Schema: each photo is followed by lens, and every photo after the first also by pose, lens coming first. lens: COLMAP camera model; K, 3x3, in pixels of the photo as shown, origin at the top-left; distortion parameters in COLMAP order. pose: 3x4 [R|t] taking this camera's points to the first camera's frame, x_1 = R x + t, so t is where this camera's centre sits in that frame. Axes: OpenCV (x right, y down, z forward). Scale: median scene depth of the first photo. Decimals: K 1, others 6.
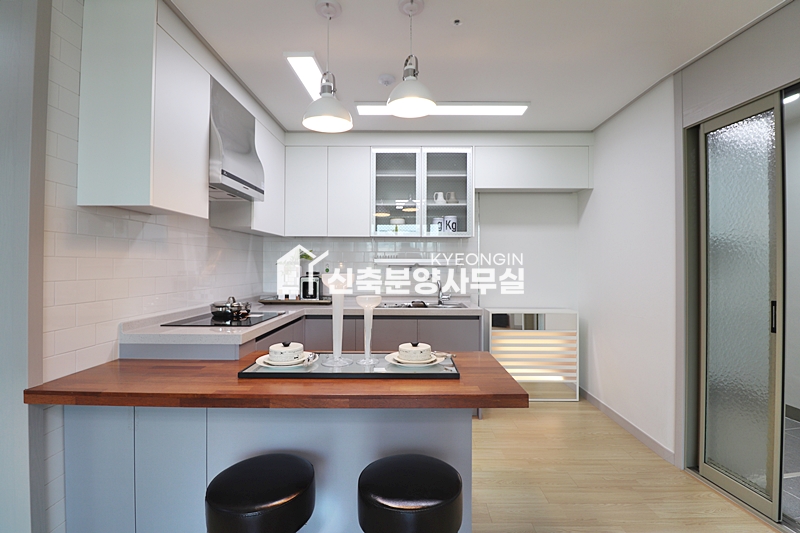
lens RADIAL K [[368.0, 0, 406.4], [0, 368.0, 260.7], [0, 0, 1]] dist [0.000368, -0.012277]
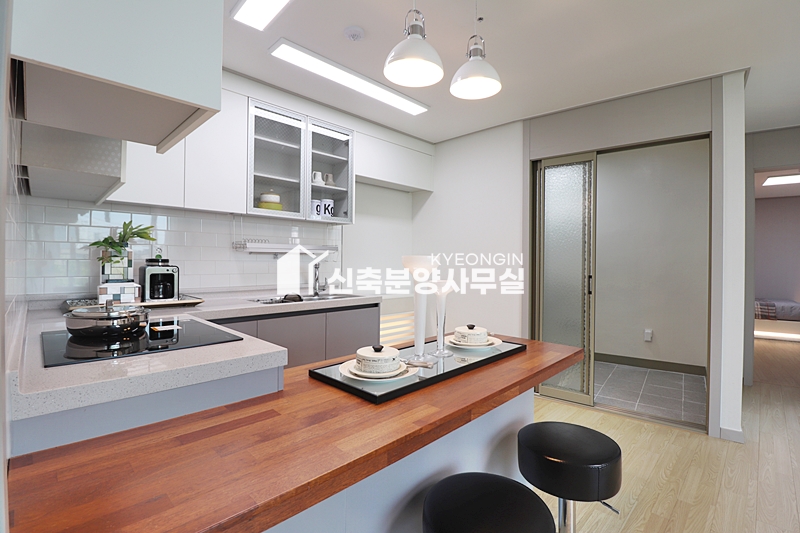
lens RADIAL K [[368.0, 0, 406.4], [0, 368.0, 260.7], [0, 0, 1]] dist [0.000368, -0.012277]
pose [[0.691941, 0.005412, 0.721934, -0.420132], [-0.015603, 0.999850, 0.007459, 0.021971], [-0.721785, -0.016425, 0.691922, 0.226822]]
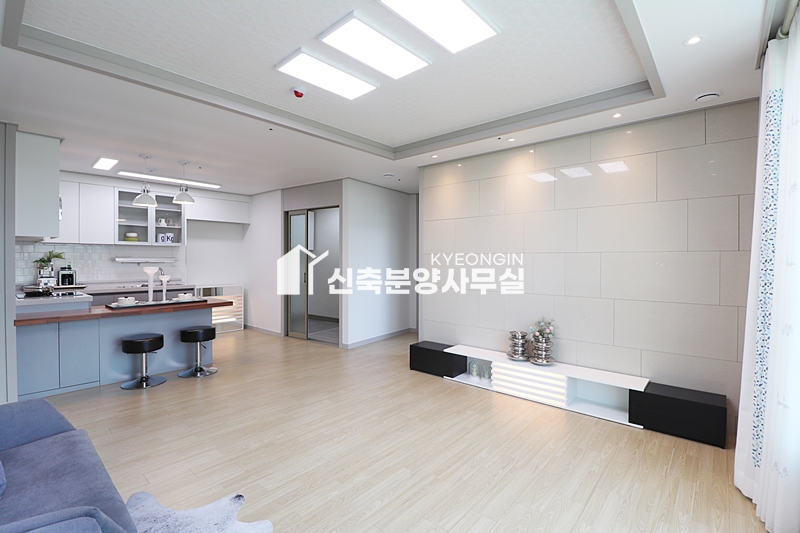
lens RADIAL K [[368.0, 0, 406.4], [0, 368.0, 260.7], [0, 0, 1]] dist [0.000368, -0.012277]
pose [[0.644021, -0.003881, 0.764998, -0.490690], [-0.010348, 0.999851, 0.013785, -0.029206], [-0.764938, -0.016794, 0.643885, -0.962357]]
